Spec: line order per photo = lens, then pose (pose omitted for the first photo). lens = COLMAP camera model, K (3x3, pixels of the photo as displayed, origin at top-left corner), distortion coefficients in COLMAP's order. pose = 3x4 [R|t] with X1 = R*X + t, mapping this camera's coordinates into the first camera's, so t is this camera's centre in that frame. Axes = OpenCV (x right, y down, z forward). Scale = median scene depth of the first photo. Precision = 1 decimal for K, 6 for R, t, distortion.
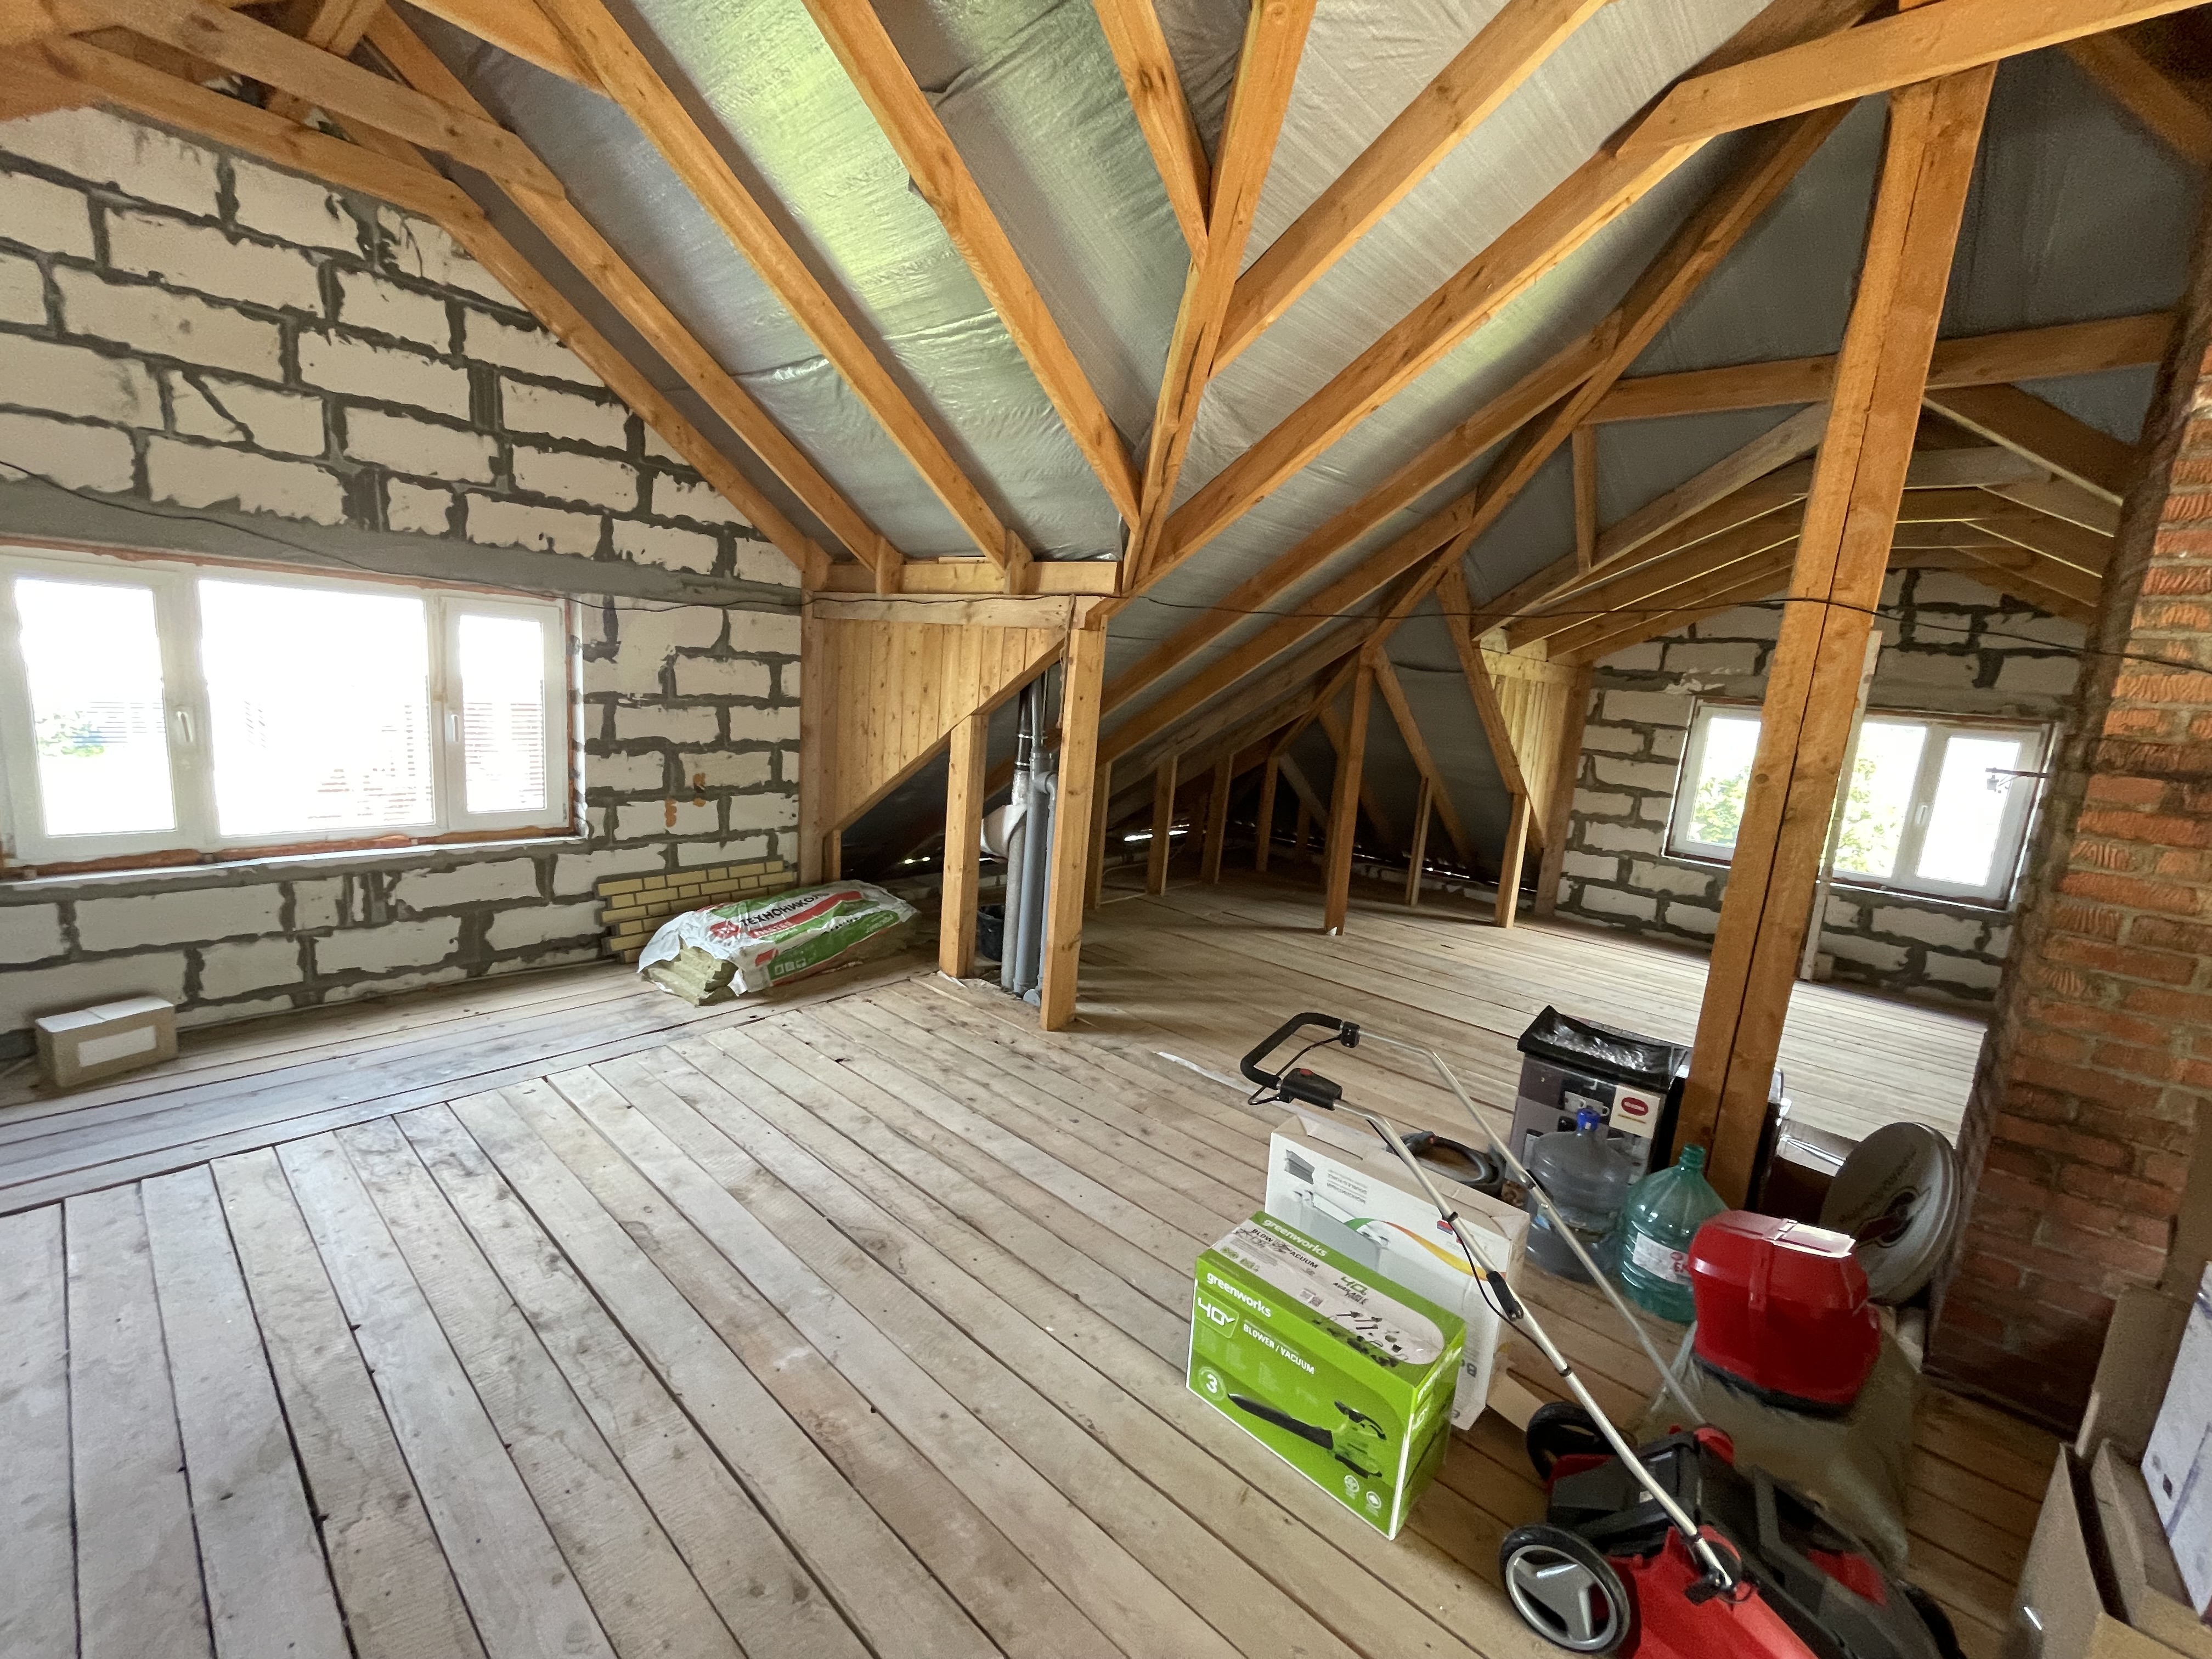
lens RADIAL K [[898.2, 0, 1106.5], [0, 898.2, 827.5], [0, 0, 1]] dist [-0.003128, 0.000031]
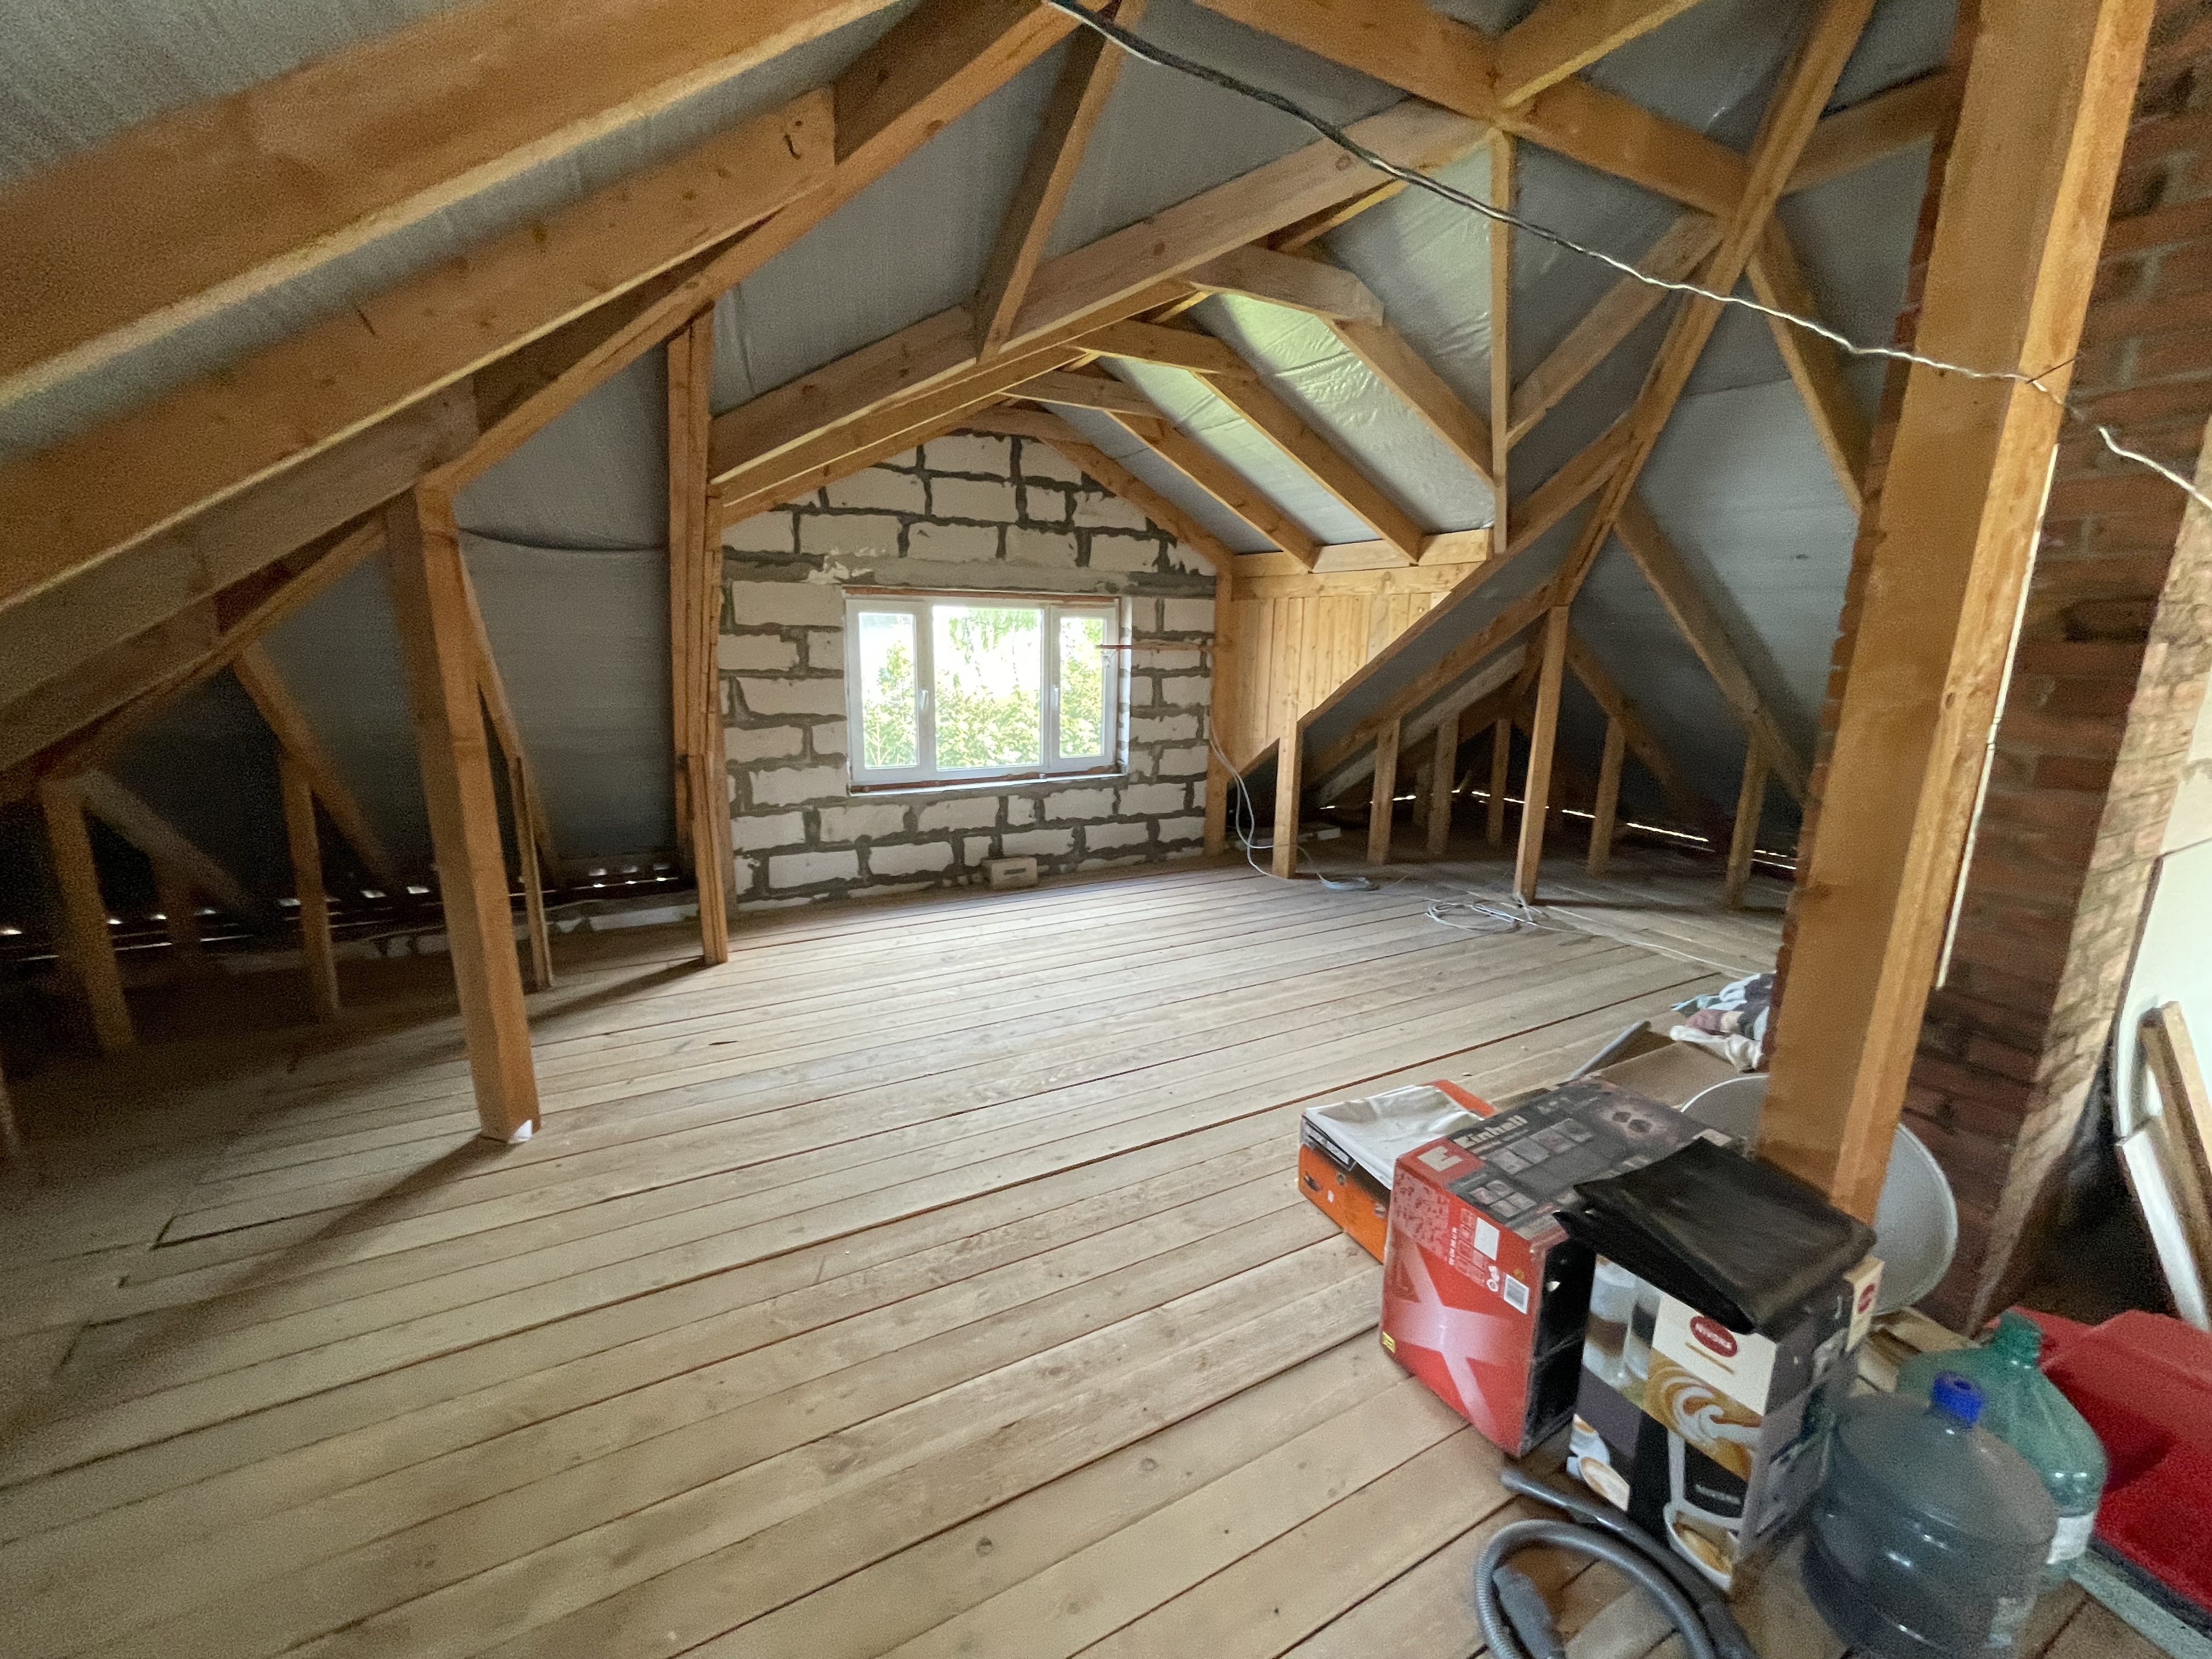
lens RADIAL K [[898.2, 0, 1106.6], [0, 898.2, 828.5], [0, 0, 1]] dist [-0.003128, 0.000031]
pose [[0.358501, -0.272241, 0.892951, -0.005743], [0.174551, 0.959211, 0.222364, -0.052254], [-0.917066, 0.076148, 0.391398, 0.337650]]
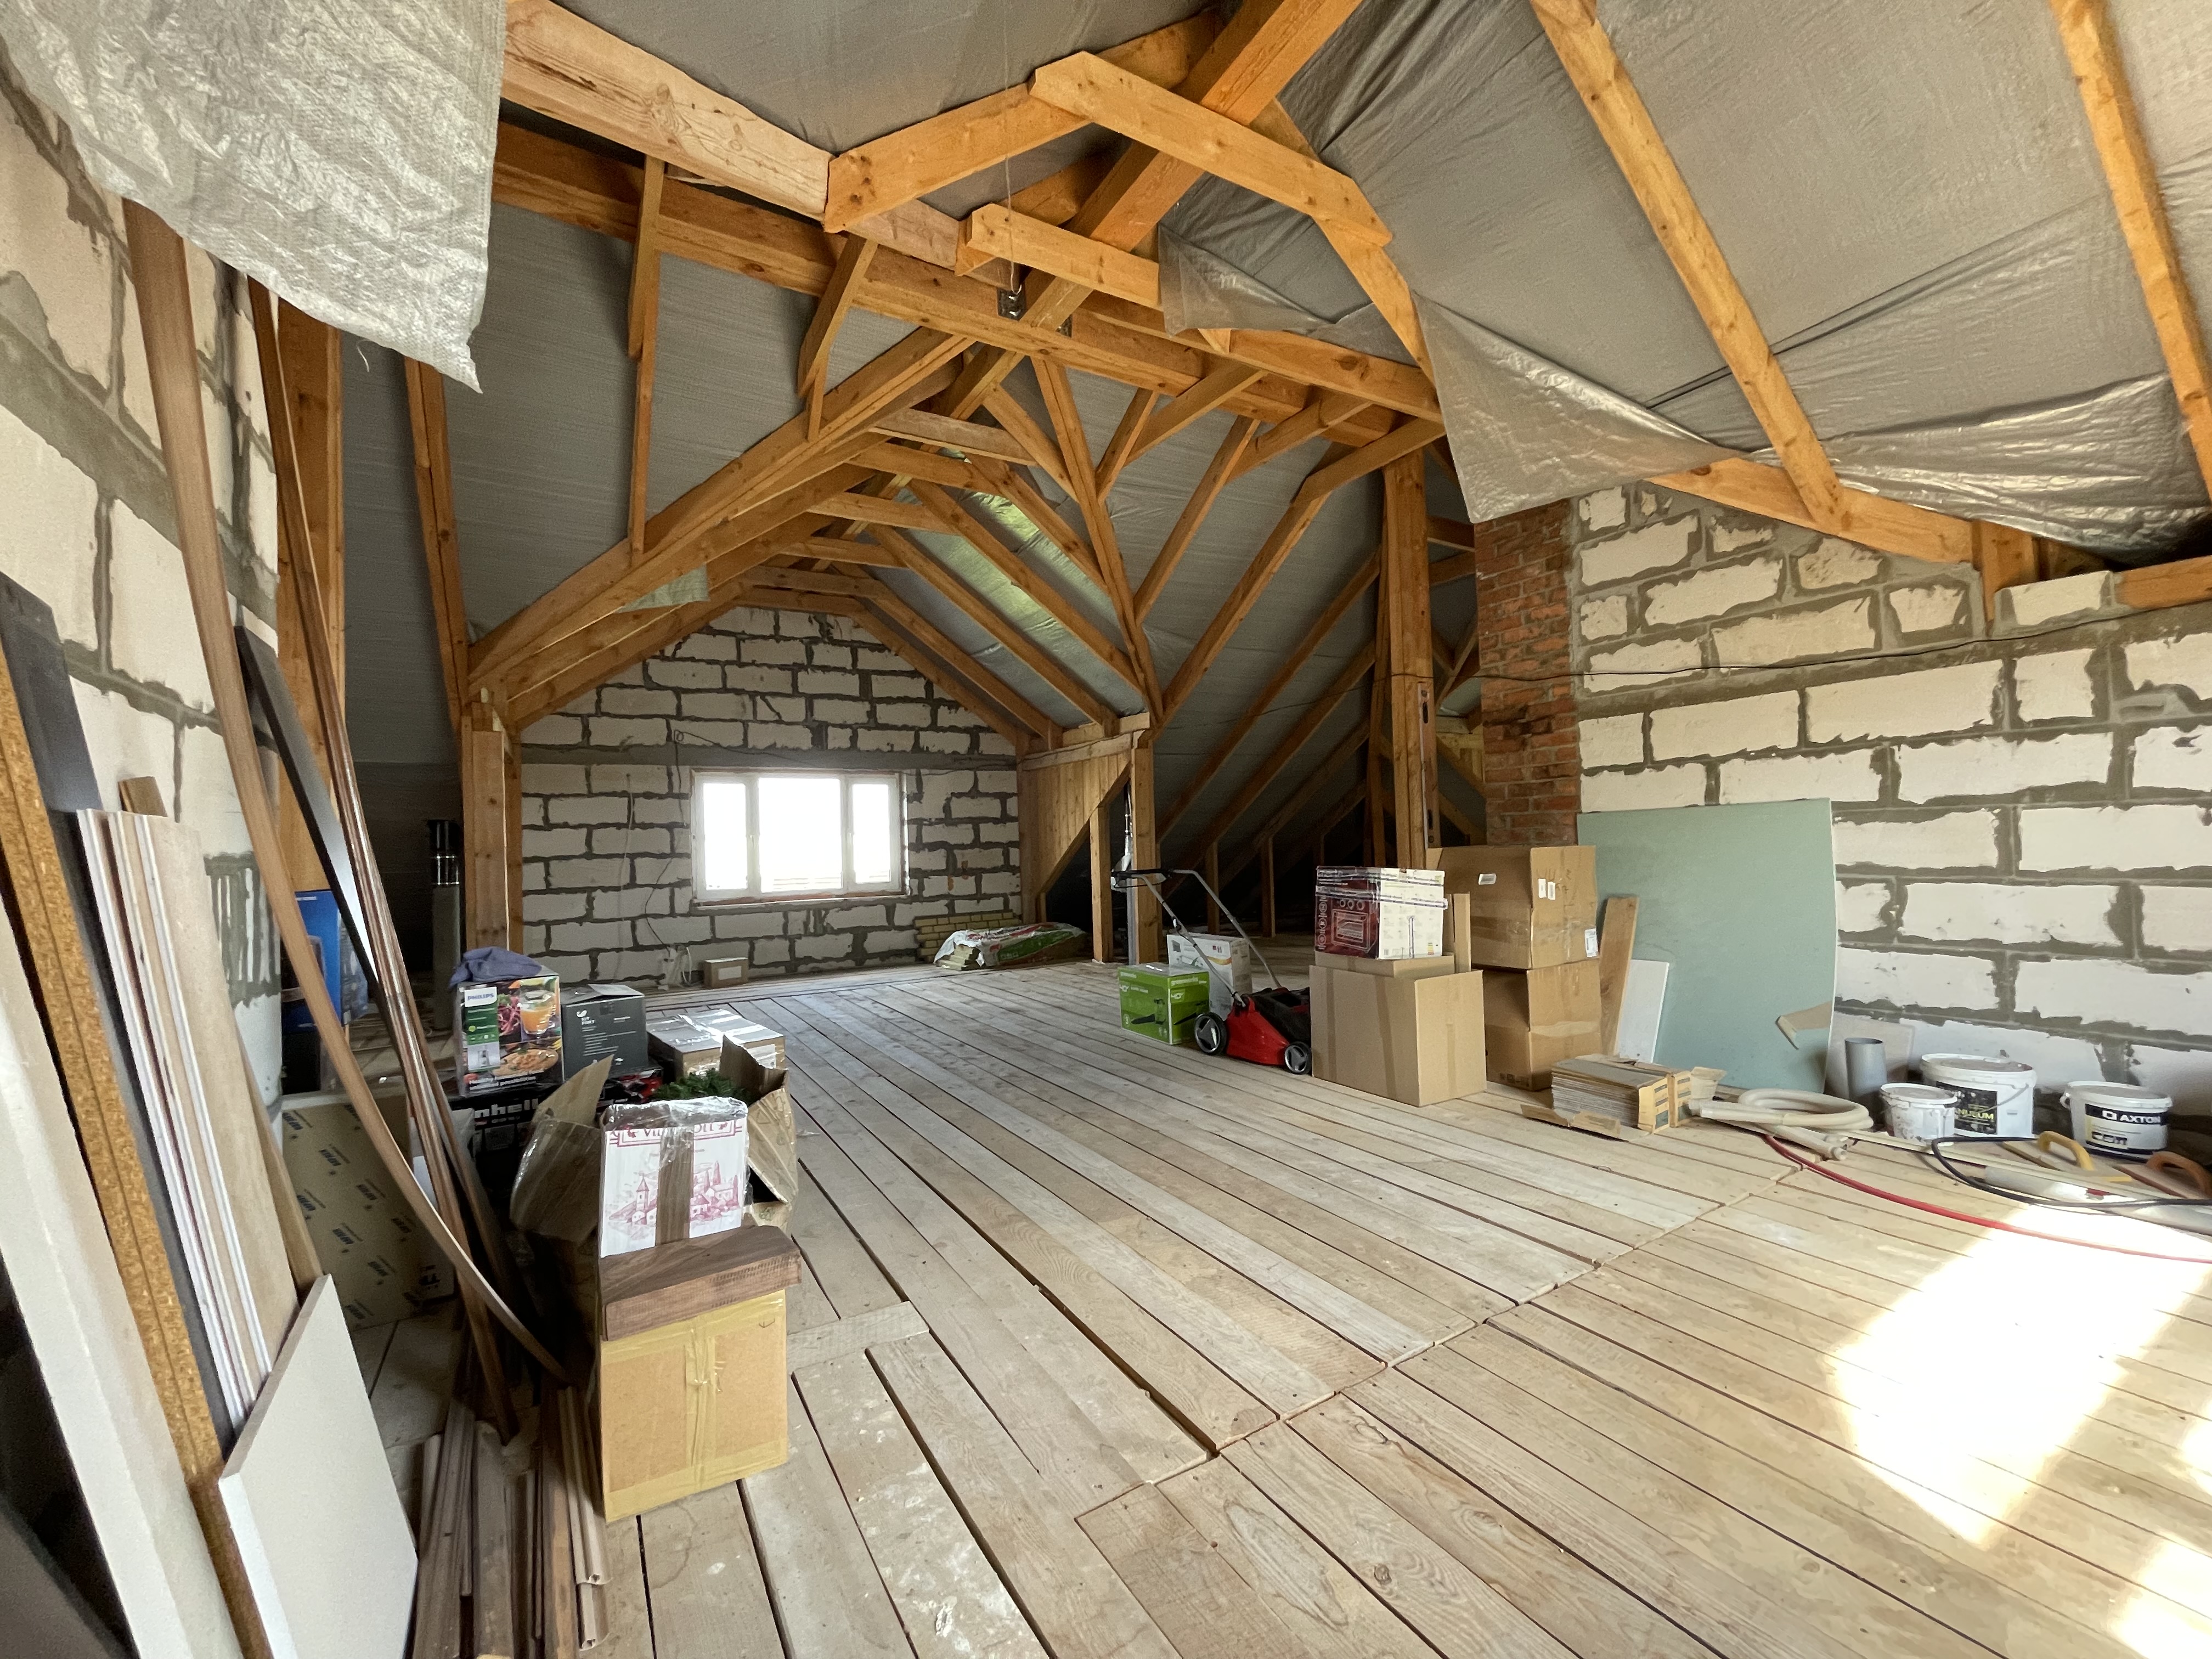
lens RADIAL K [[898.2, 0, 1103.0], [0, 898.2, 827.1], [0, 0, 1]] dist [-0.003128, 0.000031]
pose [[0.943022, -0.115836, -0.311916, 0.498811], [0.050840, 0.976599, -0.208972, 0.347787], [0.328823, 0.181208, 0.926844, -0.780900]]
